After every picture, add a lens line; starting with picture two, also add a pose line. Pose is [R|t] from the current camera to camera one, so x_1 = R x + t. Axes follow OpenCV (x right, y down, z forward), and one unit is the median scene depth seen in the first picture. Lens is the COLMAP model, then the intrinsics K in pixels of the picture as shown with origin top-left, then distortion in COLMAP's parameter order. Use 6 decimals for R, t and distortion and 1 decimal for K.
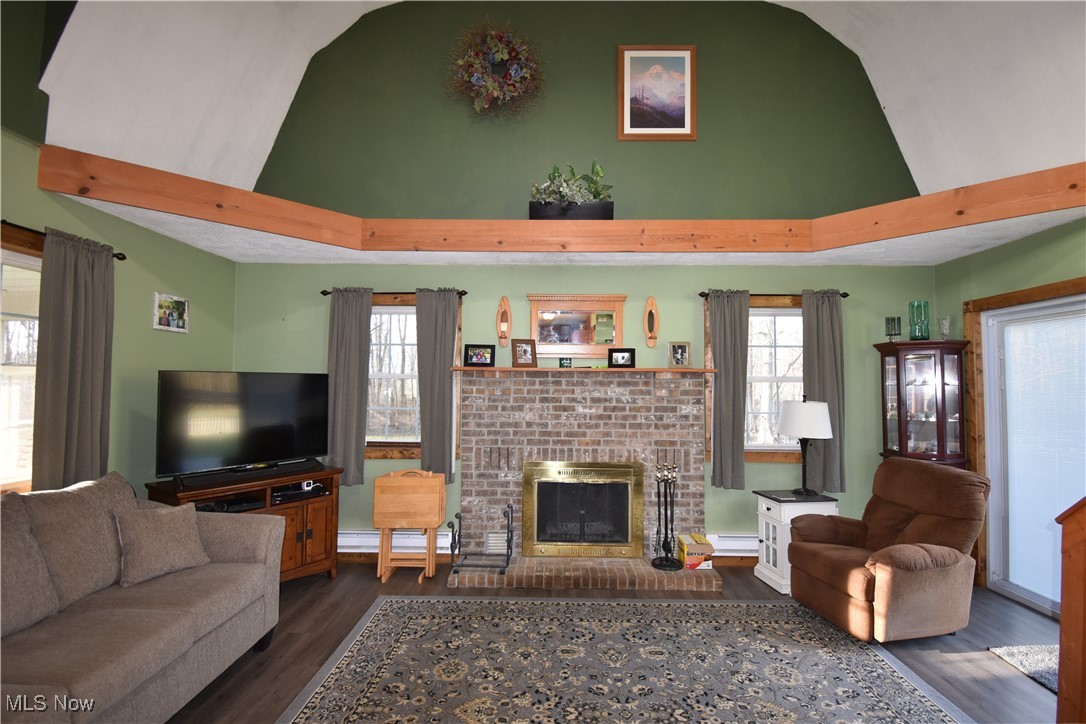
lens RADIAL K [[494.8, 0, 546.5], [0, 494.8, 362.3], [0, 0, 1]] dist [-0.001367, -0.015170]
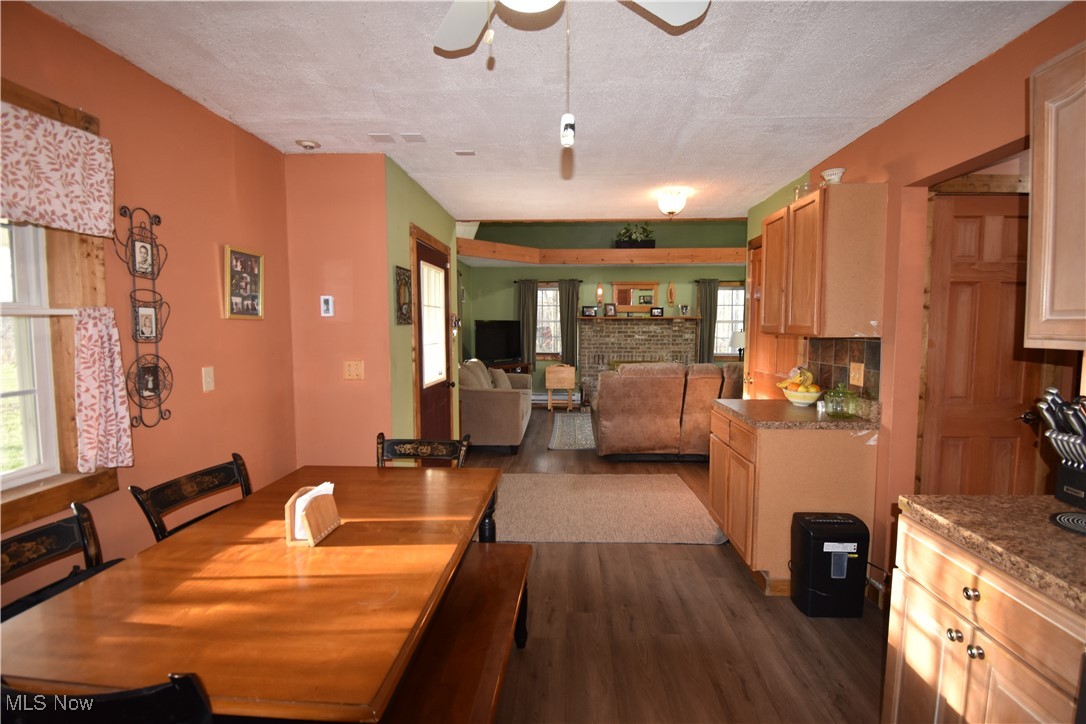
lens RADIAL K [[494.8, 0, 564.6], [0, 494.8, 363.2], [0, 0, 1]] dist [-0.001367, -0.015170]
pose [[0.999947, -0.003445, -0.009714, -0.222912], [0.004601, 0.992566, 0.121619, -0.050738], [0.009223, -0.121657, 0.992529, -1.128462]]
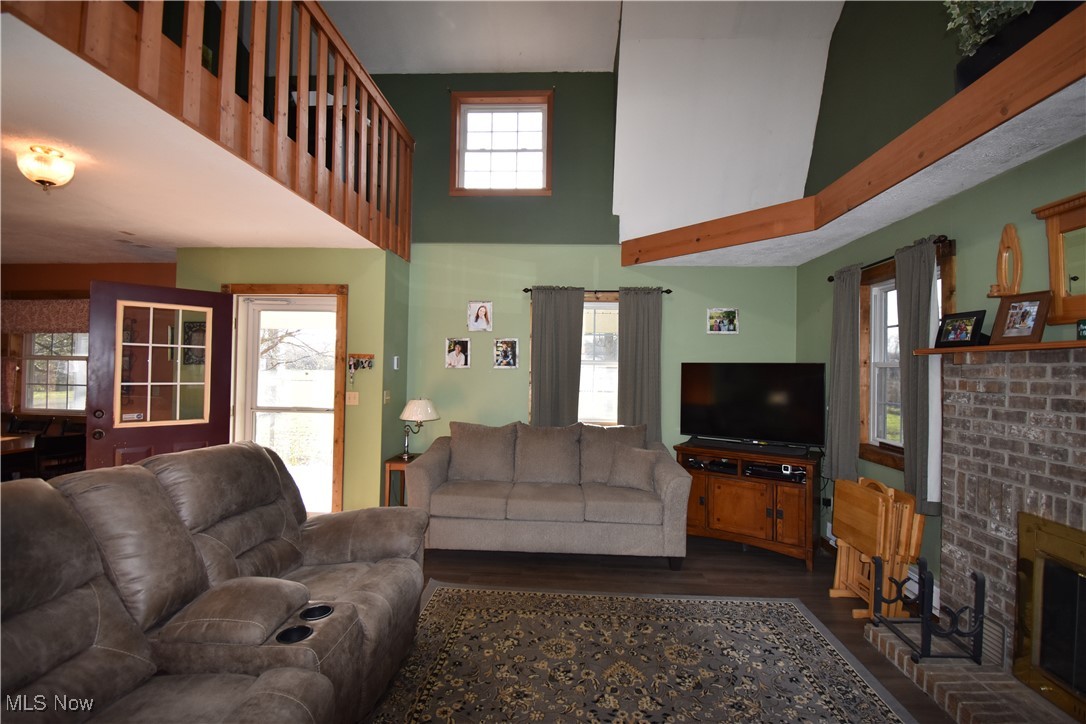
lens RADIAL K [[494.8, 0, 567.2], [0, 494.8, 364.4], [0, 0, 1]] dist [-0.001367, -0.015170]
pose [[-0.035466, -0.017491, -0.999218, 0.522269], [0.032156, 0.999309, -0.018634, 0.027064], [0.998853, -0.032791, -0.034879, 0.513630]]
